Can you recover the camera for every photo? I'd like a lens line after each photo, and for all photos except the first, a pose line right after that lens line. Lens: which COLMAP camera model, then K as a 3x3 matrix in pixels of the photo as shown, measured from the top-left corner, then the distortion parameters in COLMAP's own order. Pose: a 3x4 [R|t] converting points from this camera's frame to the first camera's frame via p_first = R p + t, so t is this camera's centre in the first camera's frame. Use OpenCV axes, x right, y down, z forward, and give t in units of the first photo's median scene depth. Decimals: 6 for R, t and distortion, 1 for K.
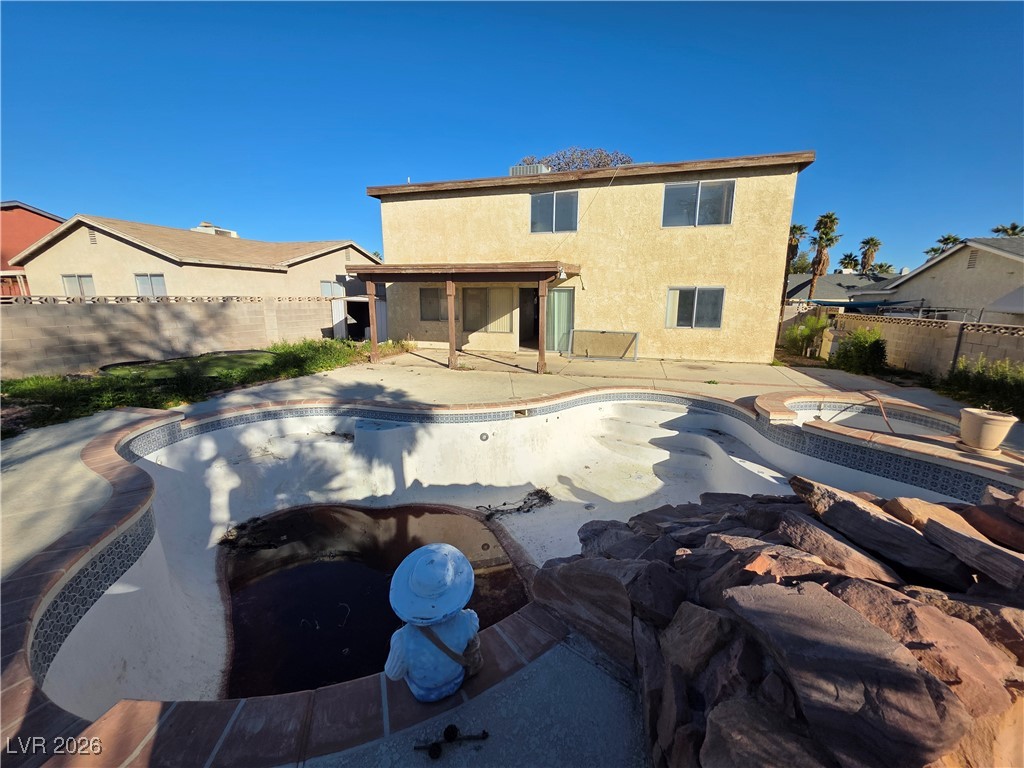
lens RADIAL K [[409.5, 0, 516.6], [0, 409.5, 382.0], [0, 0, 1]] dist [0.000004, -0.000026]
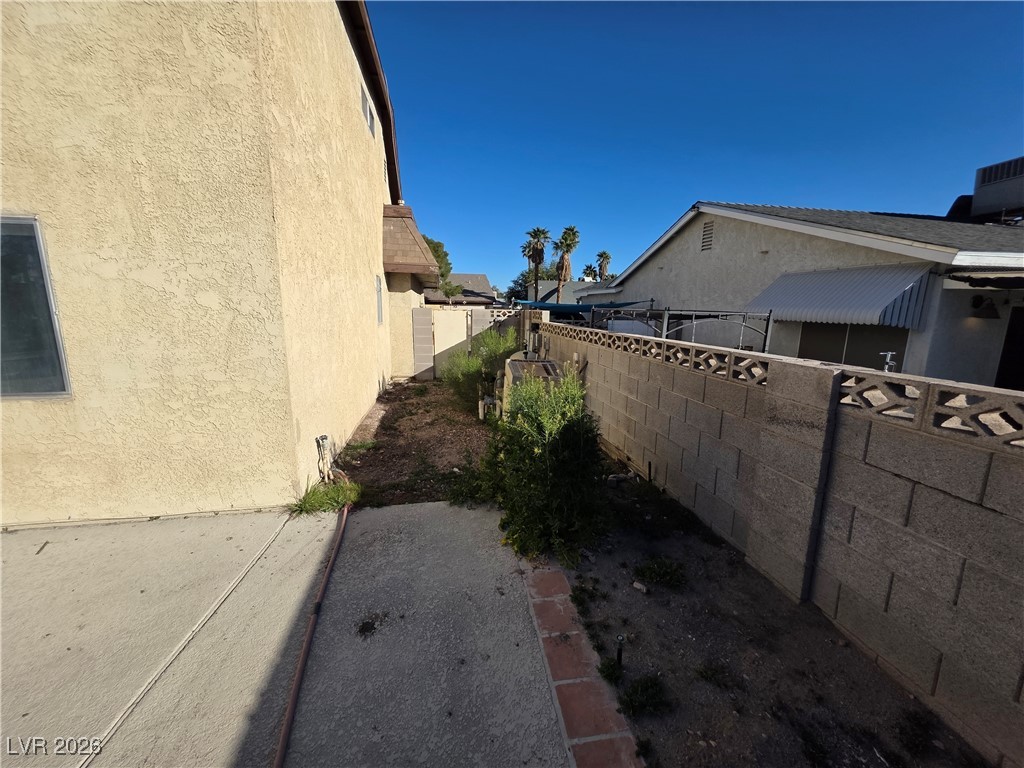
lens RADIAL K [[406.9, 0, 516.2], [0, 406.9, 383.4], [0, 0, 1]] dist [0.000893, -0.000509]
pose [[0.887635, -0.080482, 0.453460, 0.589536], [0.085628, 0.996285, 0.009210, -0.110476], [-0.452517, 0.030654, 0.891229, 0.626830]]
